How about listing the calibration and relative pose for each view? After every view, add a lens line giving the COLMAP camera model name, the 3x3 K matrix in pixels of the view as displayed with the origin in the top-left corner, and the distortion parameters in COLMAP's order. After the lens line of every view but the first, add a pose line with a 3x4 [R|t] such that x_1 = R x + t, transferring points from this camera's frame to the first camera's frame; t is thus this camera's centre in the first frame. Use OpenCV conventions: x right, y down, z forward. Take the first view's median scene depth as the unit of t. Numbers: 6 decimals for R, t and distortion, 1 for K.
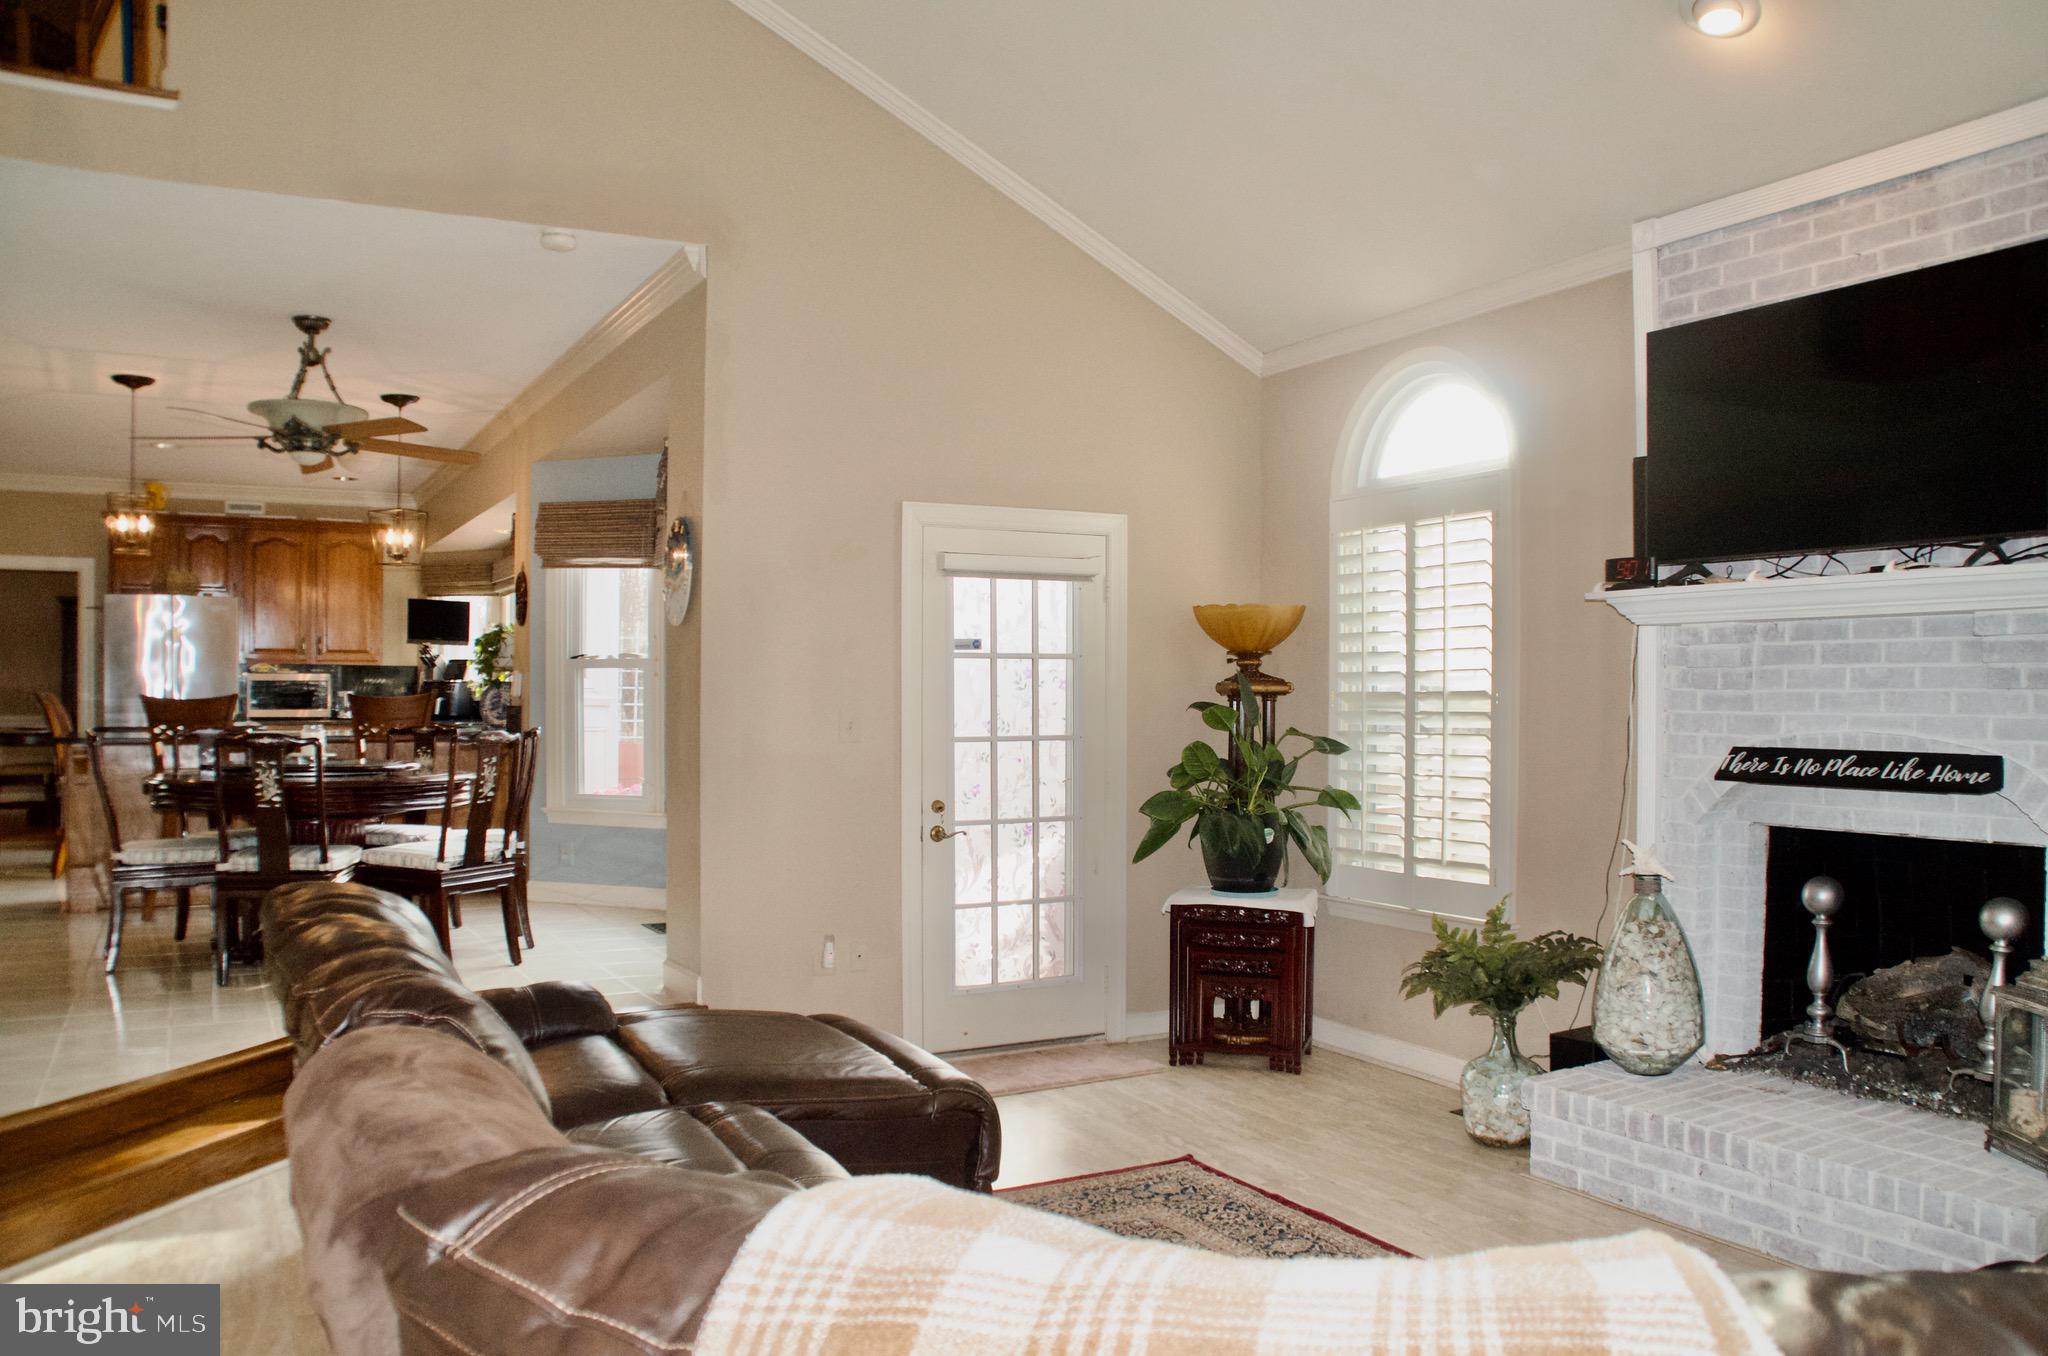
lens RADIAL K [[1597.6, 0, 1036.5], [0, 1597.6, 727.1], [0, 0, 1]] dist [-0.172229, 0.129600]
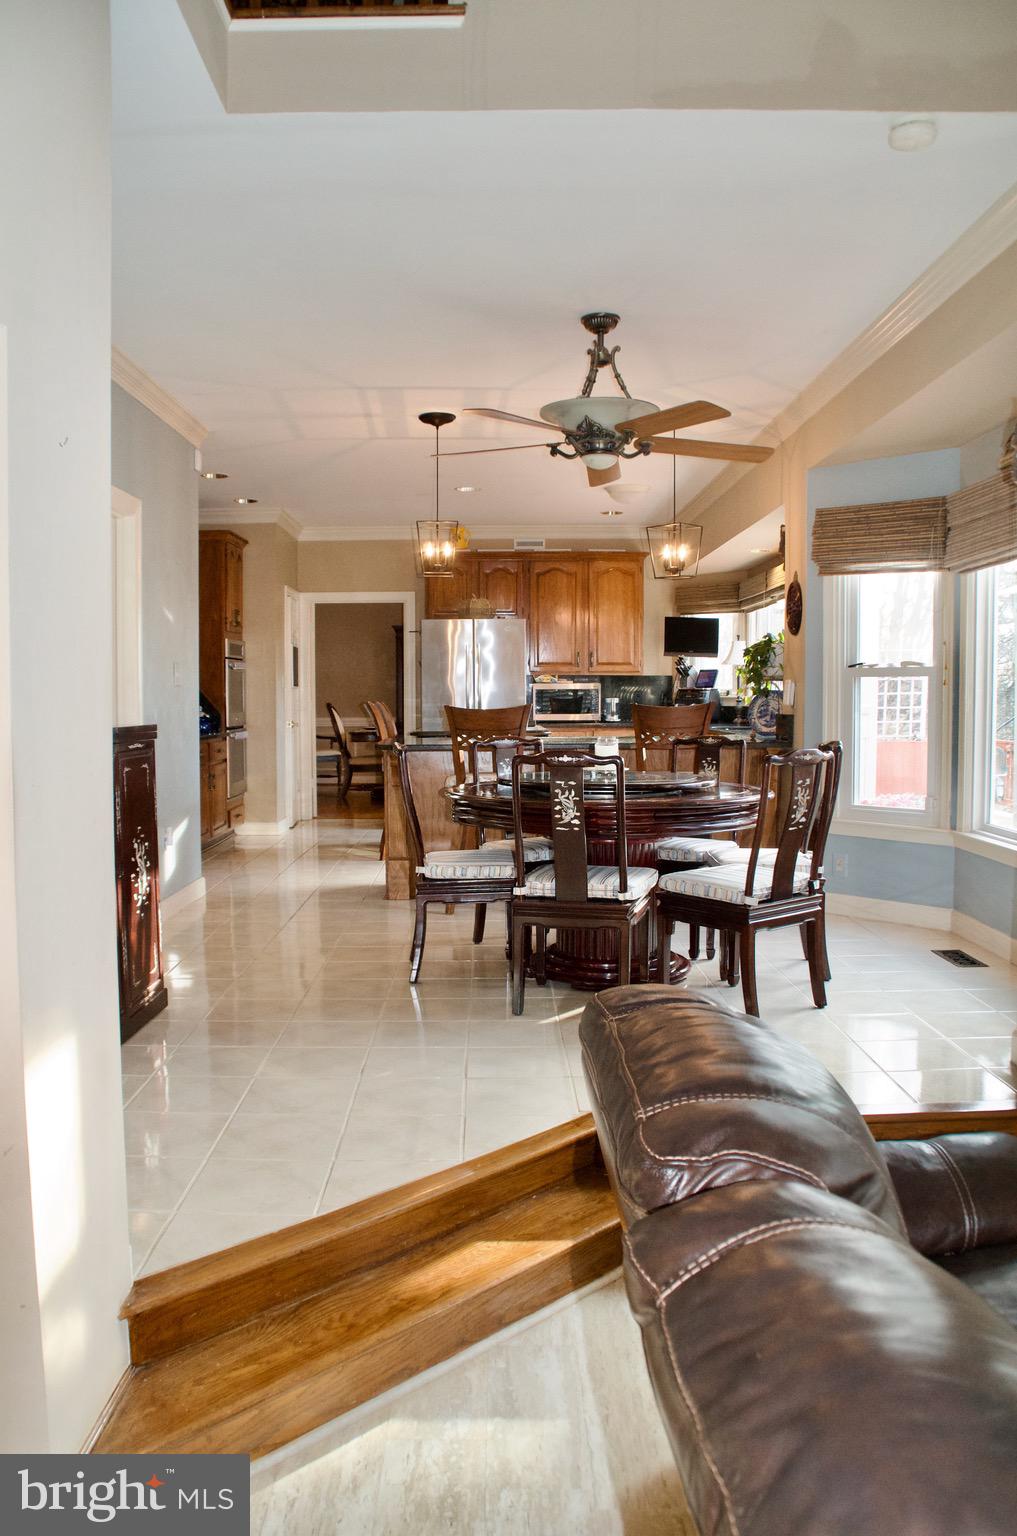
lens RADIAL K [[1198.2, 0, 508.5], [0, 1198.2, 768.0], [0, 0, 1]] dist [-0.172229, 0.129600]
pose [[0.883734, 0.019703, -0.467575, -0.146426], [-0.000747, 0.999171, 0.040693, -0.011224], [0.467990, -0.035613, 0.883016, 0.264492]]
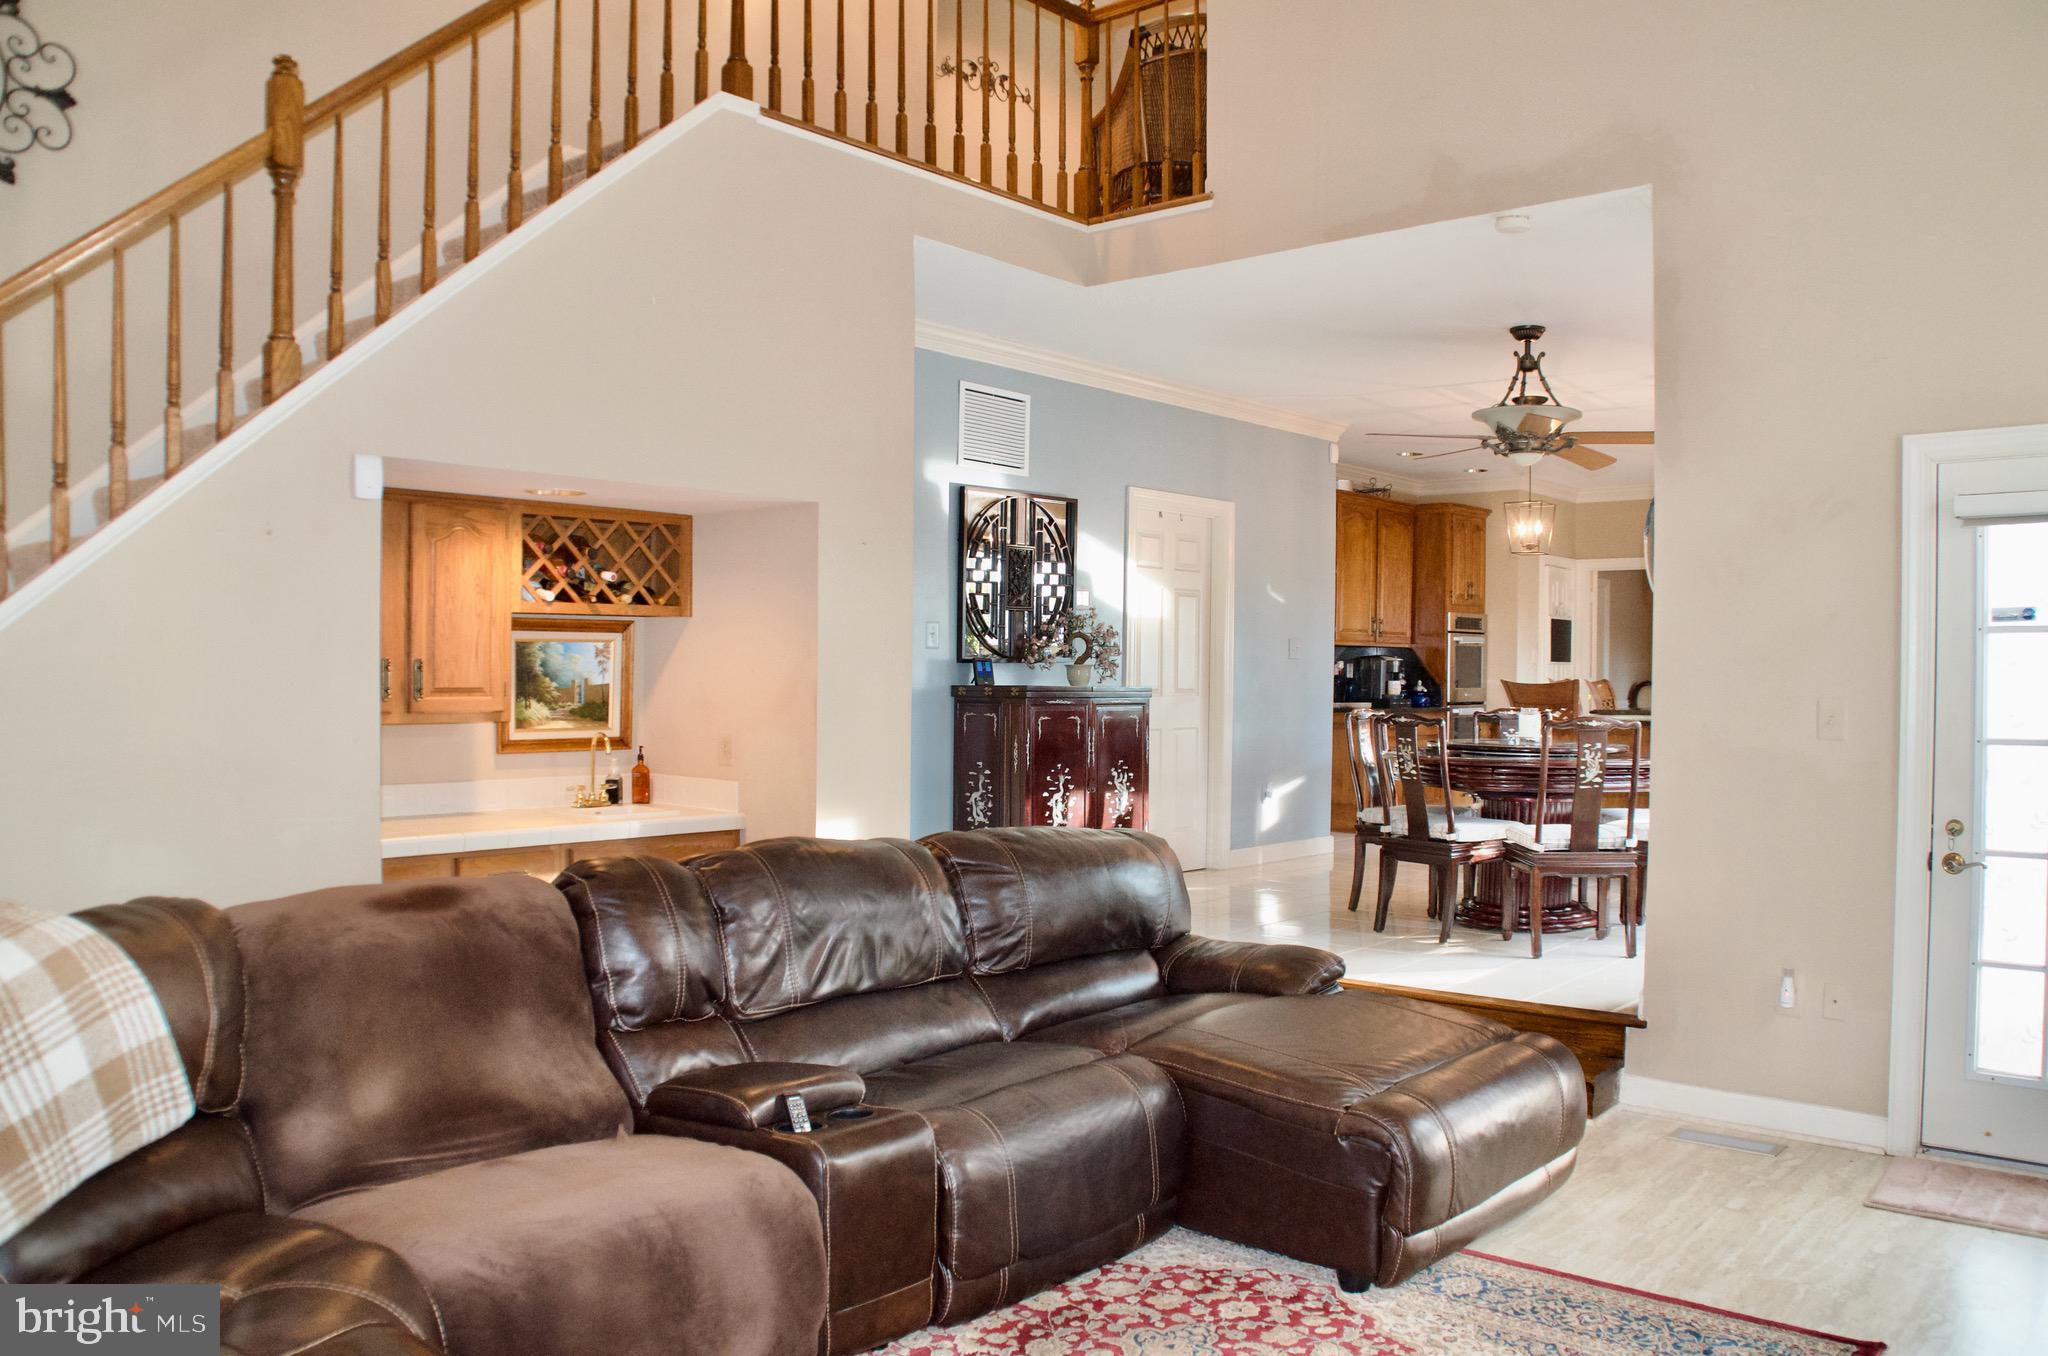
lens RADIAL K [[1597.6, 0, 1036.5], [0, 1597.6, 727.1], [0, 0, 1]] dist [-0.172229, 0.129600]
pose [[0.359036, 0.027401, -0.932921, 0.357658], [-0.023055, 0.999524, 0.020484, -0.002598], [0.933039, 0.014154, 0.359497, 0.250447]]
